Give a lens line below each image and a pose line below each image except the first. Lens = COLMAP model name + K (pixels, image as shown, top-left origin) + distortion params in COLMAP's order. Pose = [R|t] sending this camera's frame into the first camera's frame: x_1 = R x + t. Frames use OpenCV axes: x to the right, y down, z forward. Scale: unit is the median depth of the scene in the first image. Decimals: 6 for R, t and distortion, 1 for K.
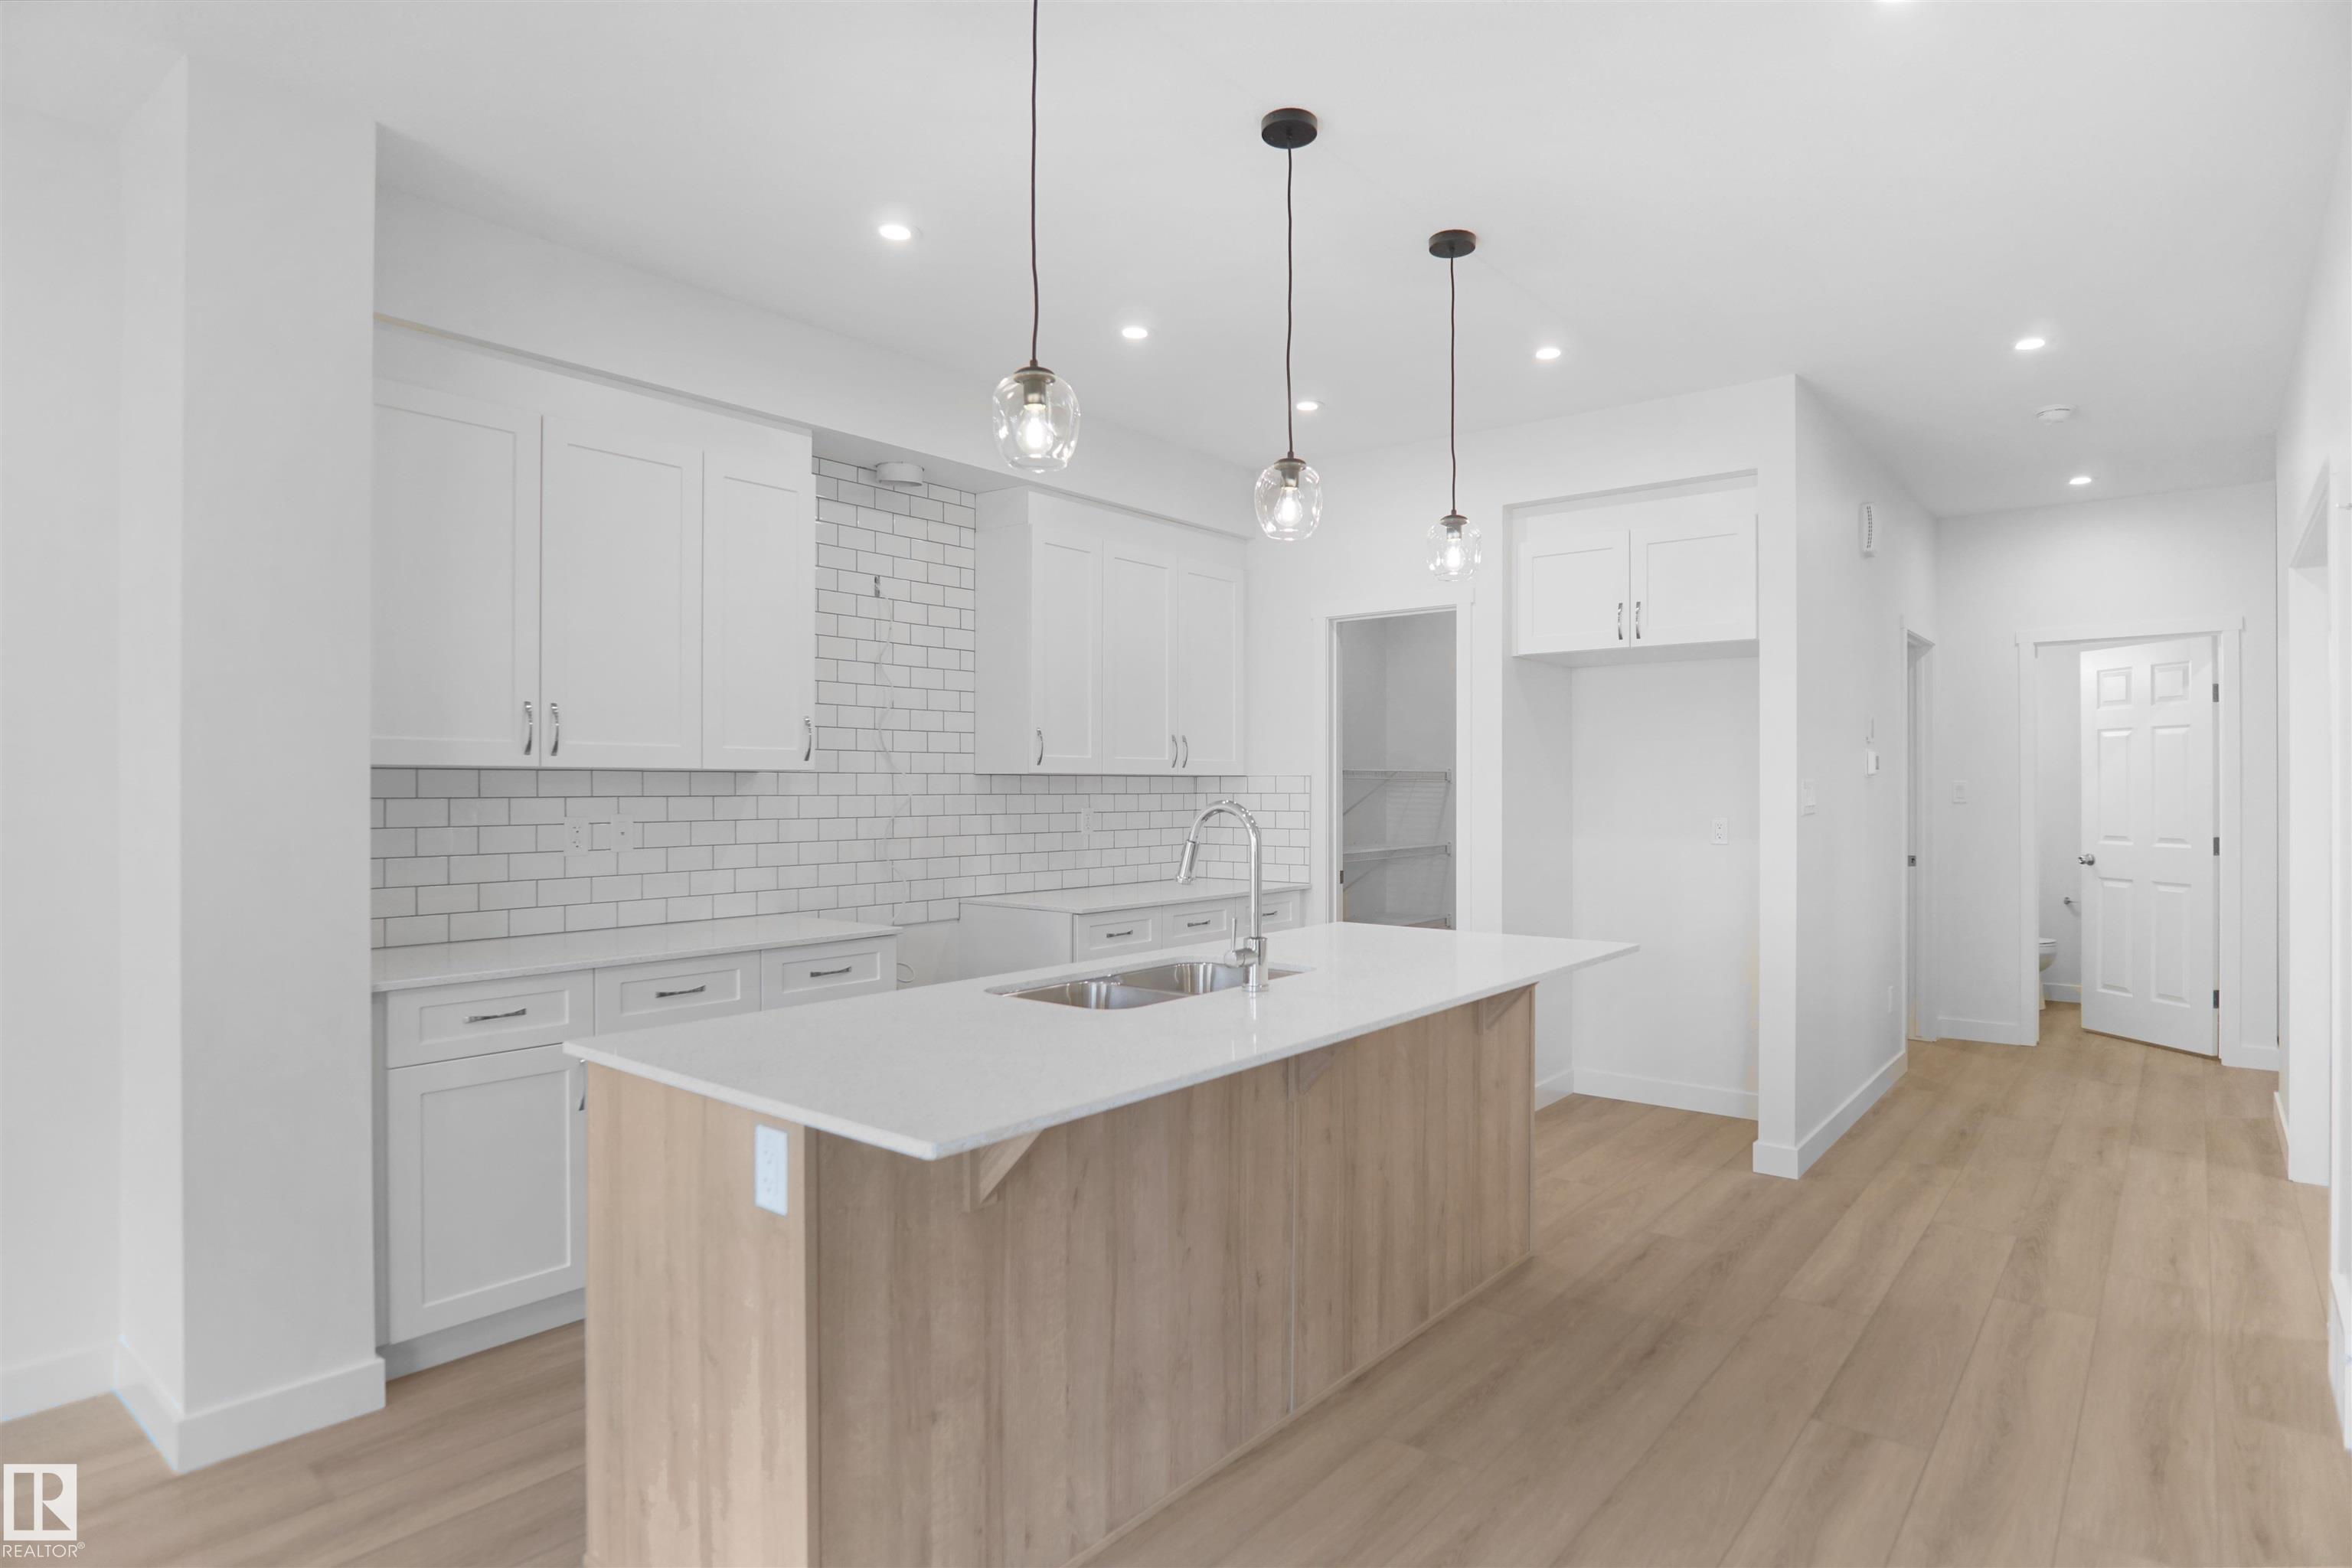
lens RADIAL K [[1275.2, 0, 1213.2], [0, 1275.2, 786.6], [0, 0, 1]] dist [-0.024427, 0.001054]
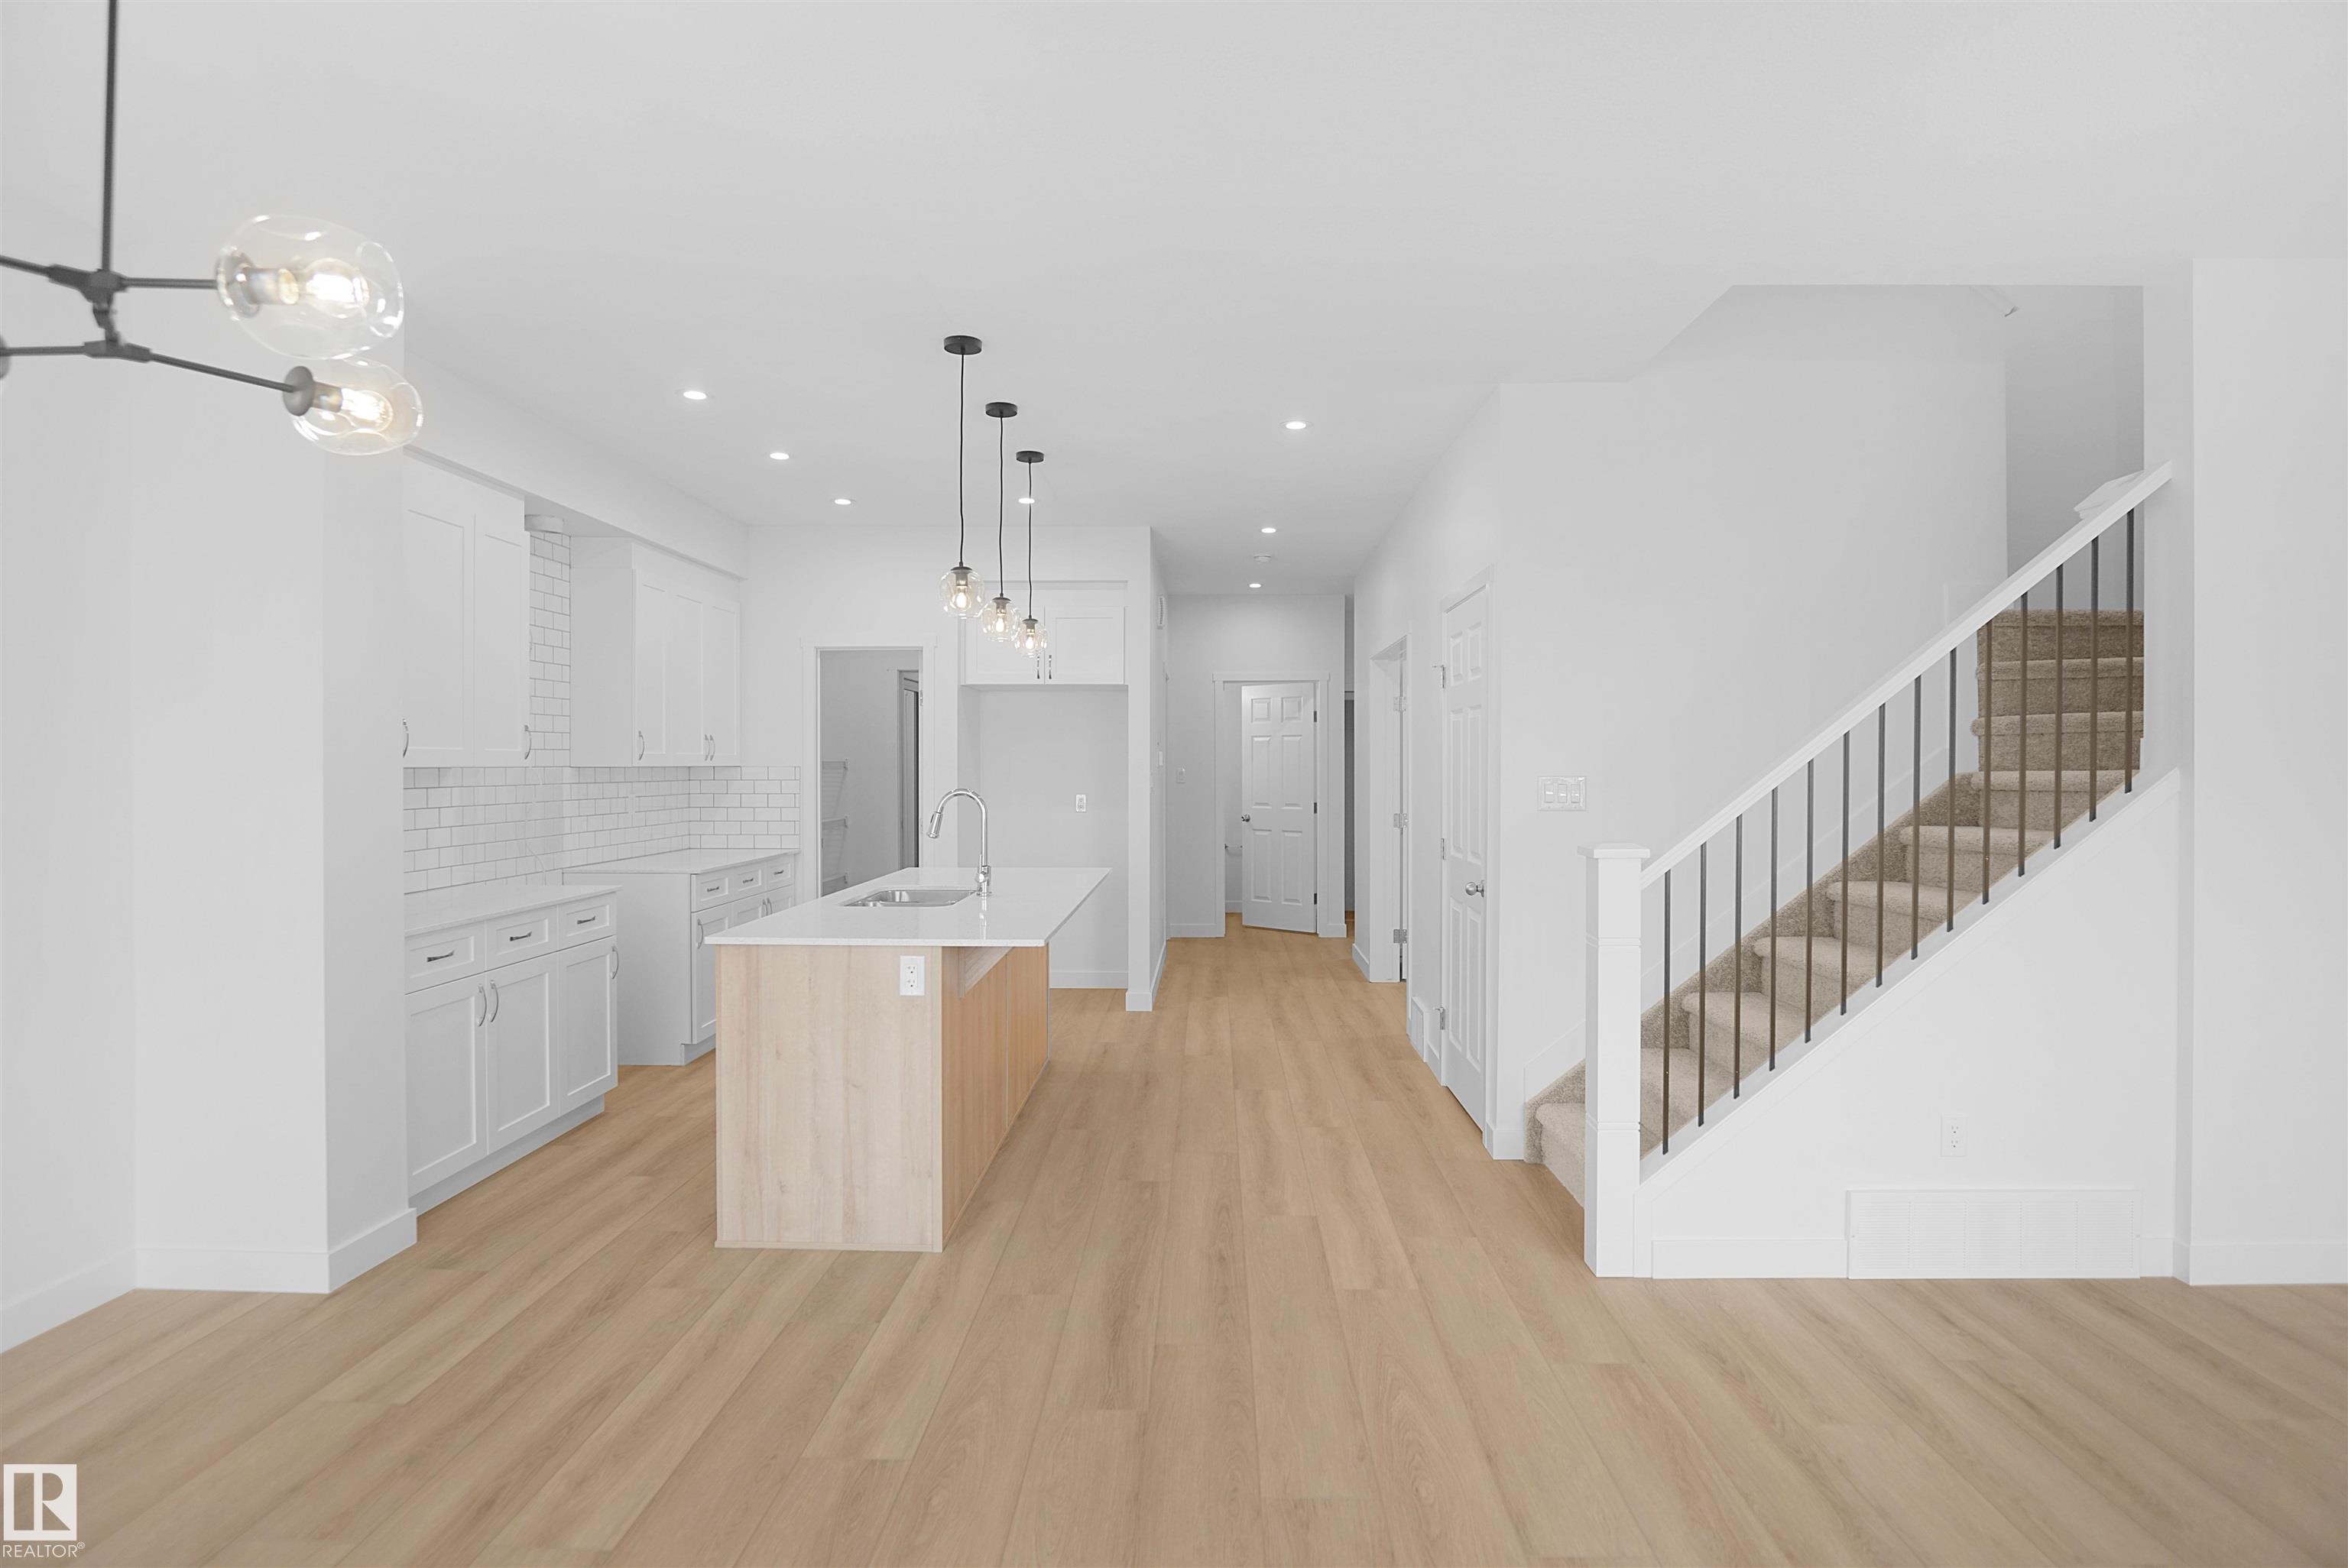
lens RADIAL K [[1295.4, 0, 1170.9], [0, 1295.4, 765.7], [0, 0, 1]] dist [-0.000887, 0.000034]
pose [[0.805740, -0.000061, 0.592269, -0.483797], [-0.001296, 0.999997, 0.001867, -0.014740], [-0.592268, -0.002272, 0.805738, -0.356130]]
